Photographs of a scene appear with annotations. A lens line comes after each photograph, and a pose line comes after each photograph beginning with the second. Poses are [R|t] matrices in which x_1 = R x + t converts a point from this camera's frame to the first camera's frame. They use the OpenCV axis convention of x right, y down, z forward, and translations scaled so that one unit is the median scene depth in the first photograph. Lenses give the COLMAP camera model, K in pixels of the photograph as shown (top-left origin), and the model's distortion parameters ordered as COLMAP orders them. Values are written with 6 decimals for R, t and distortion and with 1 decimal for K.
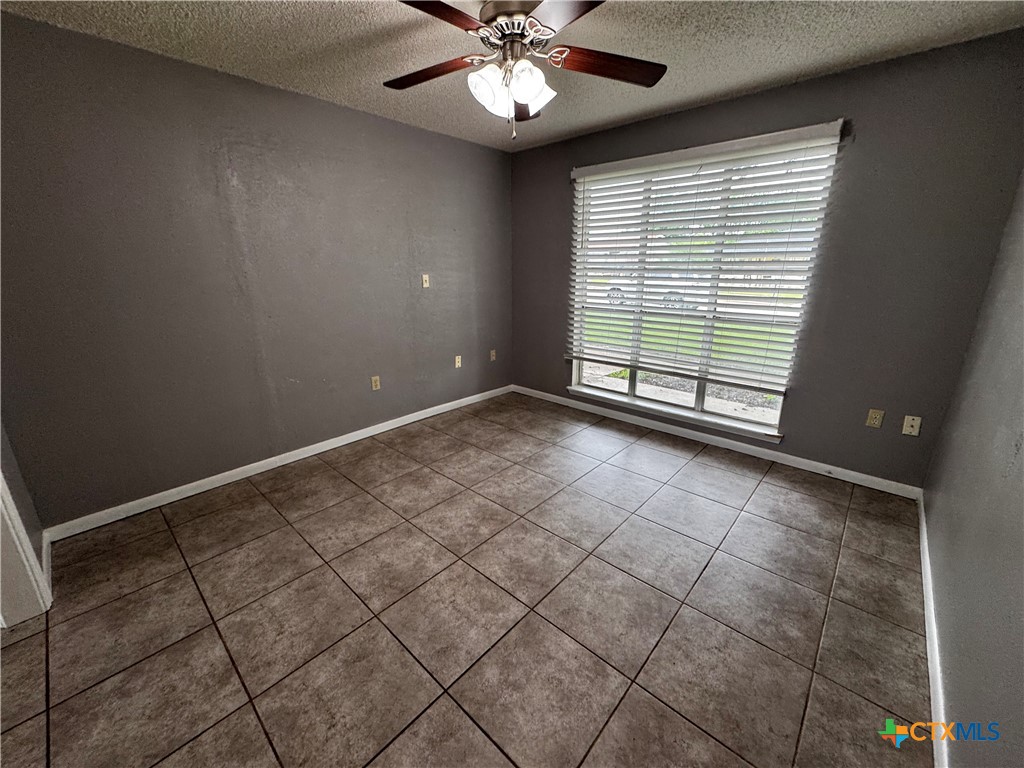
lens RADIAL K [[407.6, 0, 512.3], [0, 407.6, 382.8], [0, 0, 1]] dist [-0.003104, 0.000087]
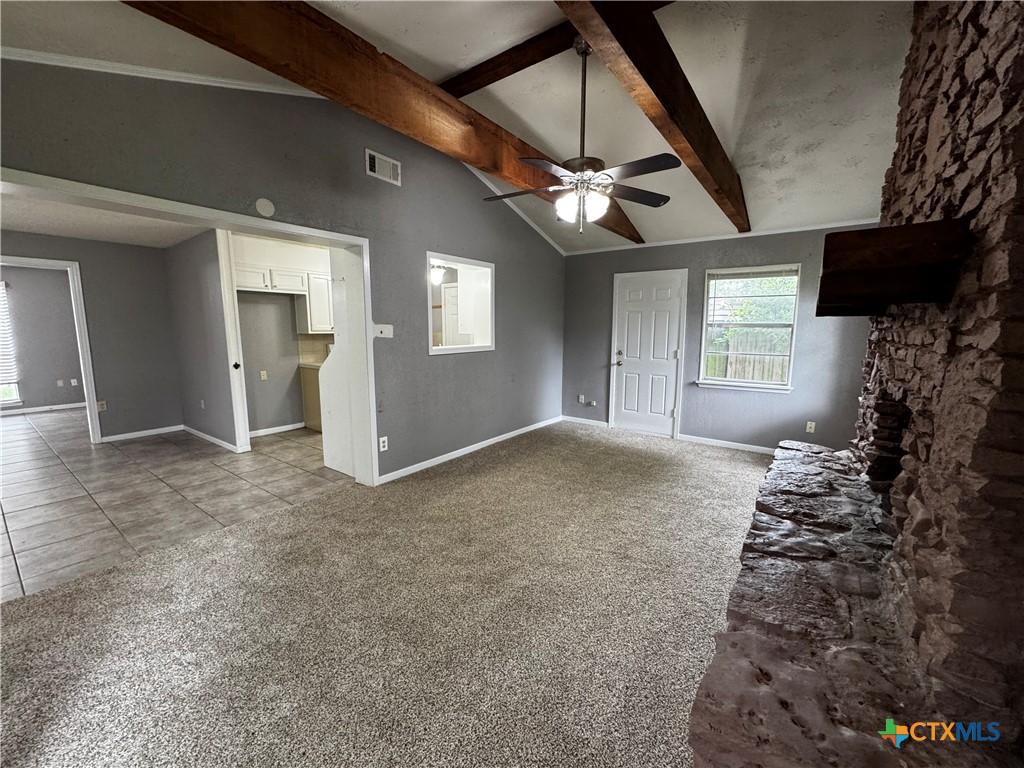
lens RADIAL K [[407.6, 0, 512.3], [0, 407.6, 382.8], [0, 0, 1]] dist [-0.003104, 0.000087]
pose [[-0.104047, -0.124986, 0.986688, -2.261103], [0.284758, 0.946797, 0.149961, 0.565567], [-0.952936, 0.296570, -0.062921, -1.849814]]
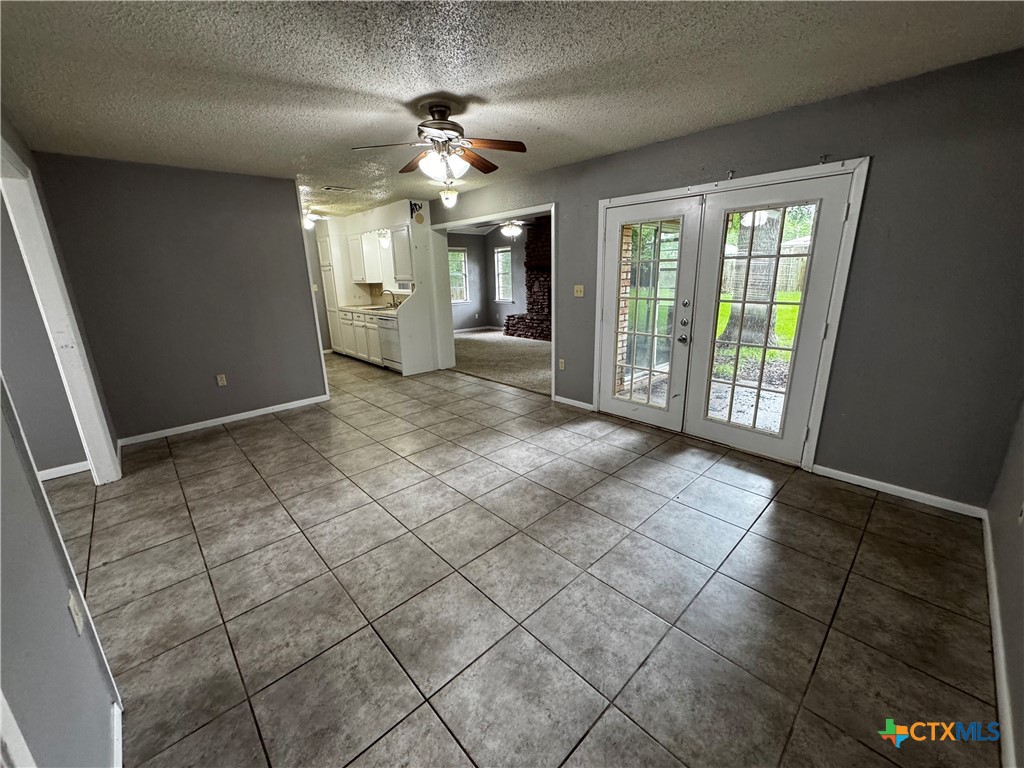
lens RADIAL K [[407.6, 0, 512.3], [0, 407.6, 382.8], [0, 0, 1]] dist [-0.003104, 0.000087]
pose [[-0.996526, 0.009442, 0.082744, -1.429132], [0.051642, 0.849529, 0.525009, -0.271757], [-0.065336, 0.527458, -0.847065, 0.864193]]
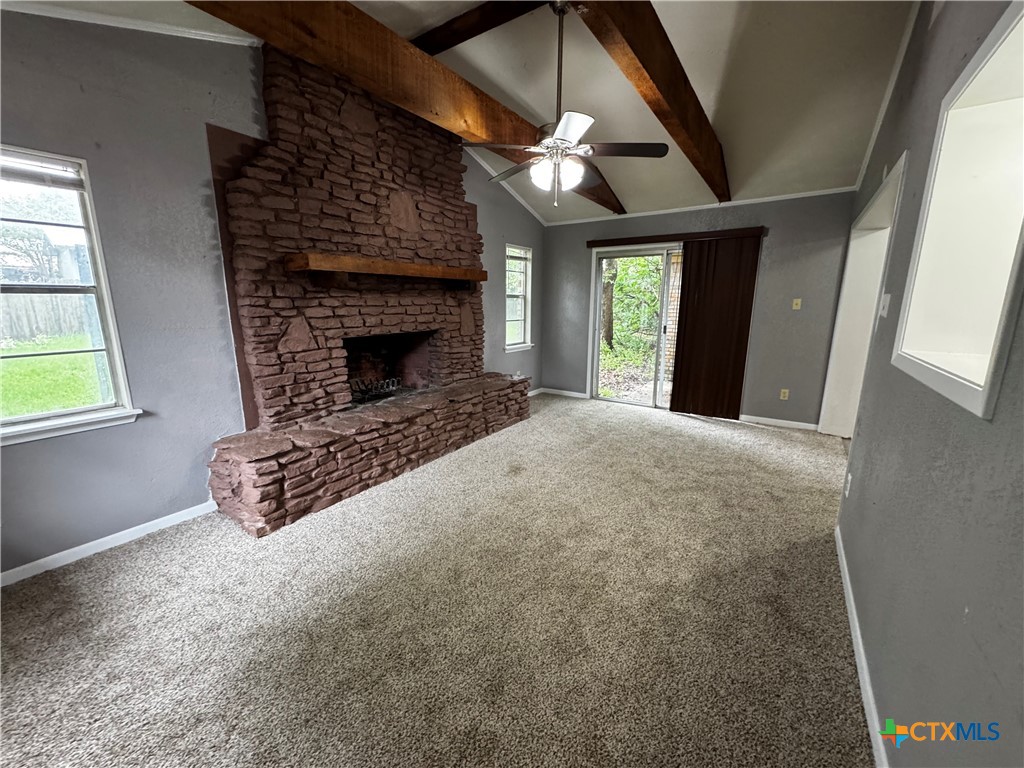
lens RADIAL K [[407.6, 0, 512.3], [0, 407.6, 382.8], [0, 0, 1]] dist [-0.003104, 0.000087]
pose [[0.141796, 0.206099, -0.968203, -0.090071], [-0.290906, 0.943573, 0.158252, 0.714764], [0.946186, 0.259217, 0.193750, -2.389326]]
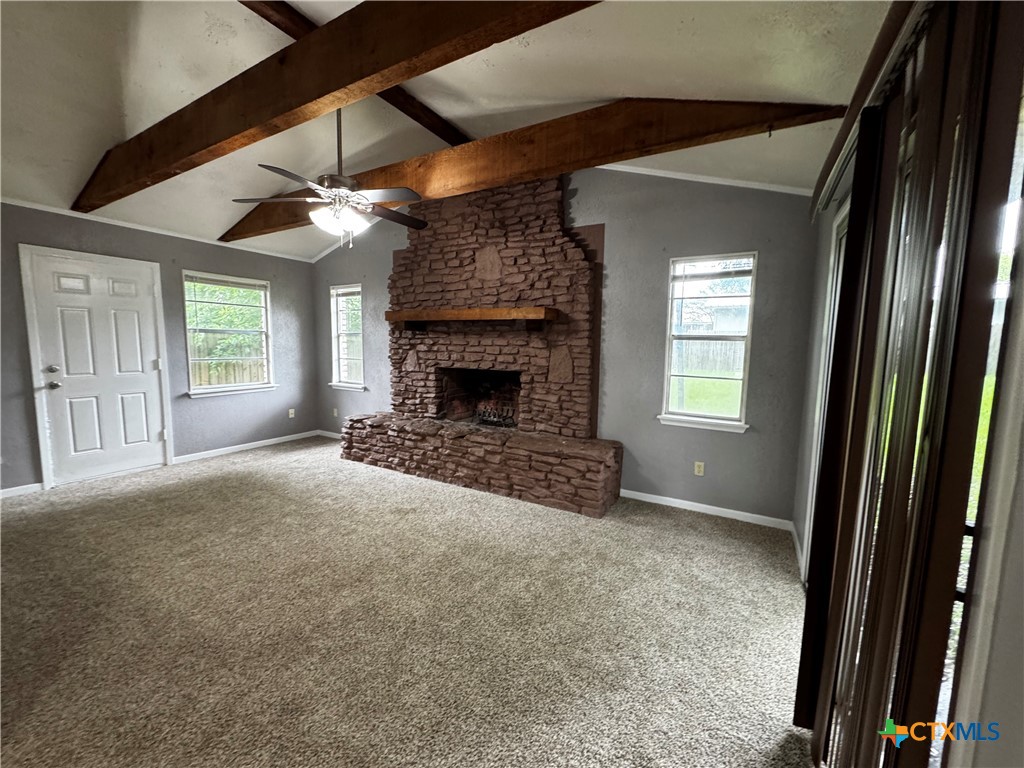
lens RADIAL K [[407.6, 0, 512.3], [0, 407.6, 382.8], [0, 0, 1]] dist [-0.003104, 0.000087]
pose [[-0.975976, 0.014188, -0.217417, -1.392500], [-0.071379, 0.921987, 0.380584, 0.295816], [0.205856, 0.386960, -0.898825, -0.963258]]
